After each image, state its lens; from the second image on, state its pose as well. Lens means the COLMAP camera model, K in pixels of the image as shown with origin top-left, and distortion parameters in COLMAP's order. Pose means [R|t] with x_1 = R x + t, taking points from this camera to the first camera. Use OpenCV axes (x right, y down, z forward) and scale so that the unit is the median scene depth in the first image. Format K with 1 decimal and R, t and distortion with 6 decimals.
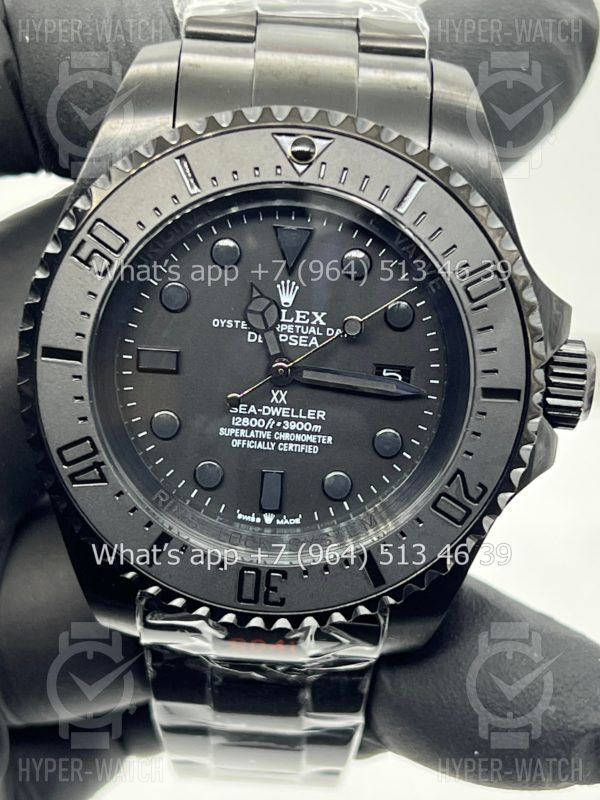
lens RADIAL K [[1890.8, 0, 318.0], [0, 1890.8, 398.6], [0, 0, 1]] dist [0.091810, -0.147298]
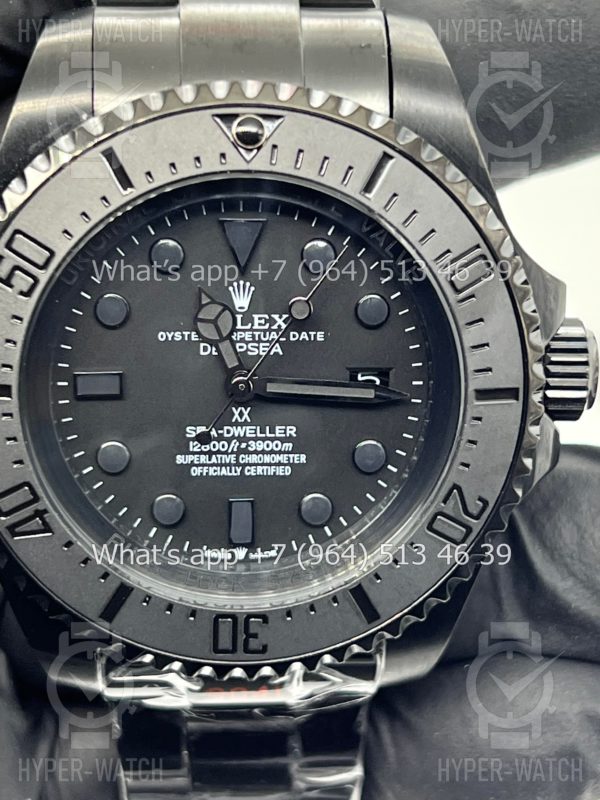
lens RADIAL K [[1890.8, 0, 318.0], [0, 1890.8, 398.6], [0, 0, 1]] dist [0.091810, -0.147298]
pose [[0.995709, -0.080542, 0.045576, -0.024822], [0.077924, 0.995353, 0.056564, -0.055301], [-0.049920, -0.052770, 0.997358, 0.132248]]
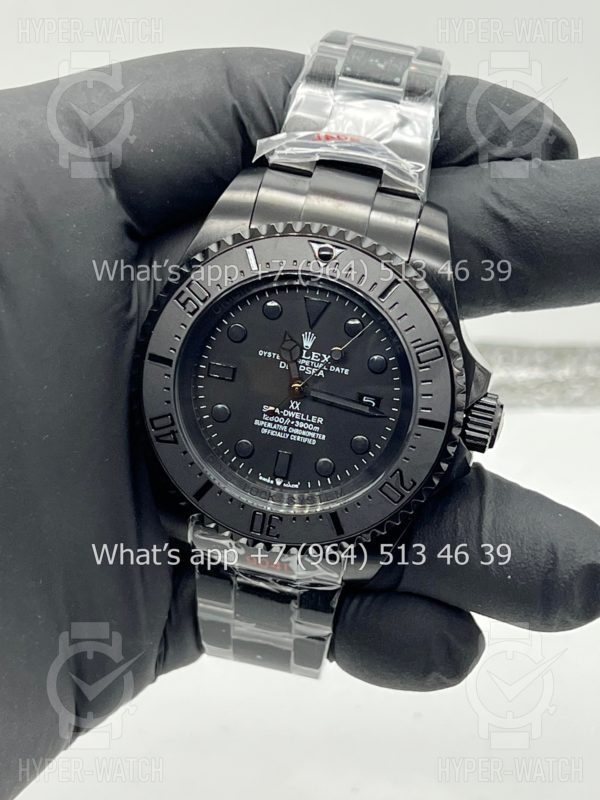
lens RADIAL K [[1890.8, 0, 318.0], [0, 1890.8, 398.6], [0, 0, 1]] dist [0.091810, -0.147298]
pose [[0.984665, 0.139522, -0.104729, 0.161983], [-0.138443, 0.990215, 0.017534, -0.036668], [0.106150, -0.002766, 0.994346, -0.551568]]
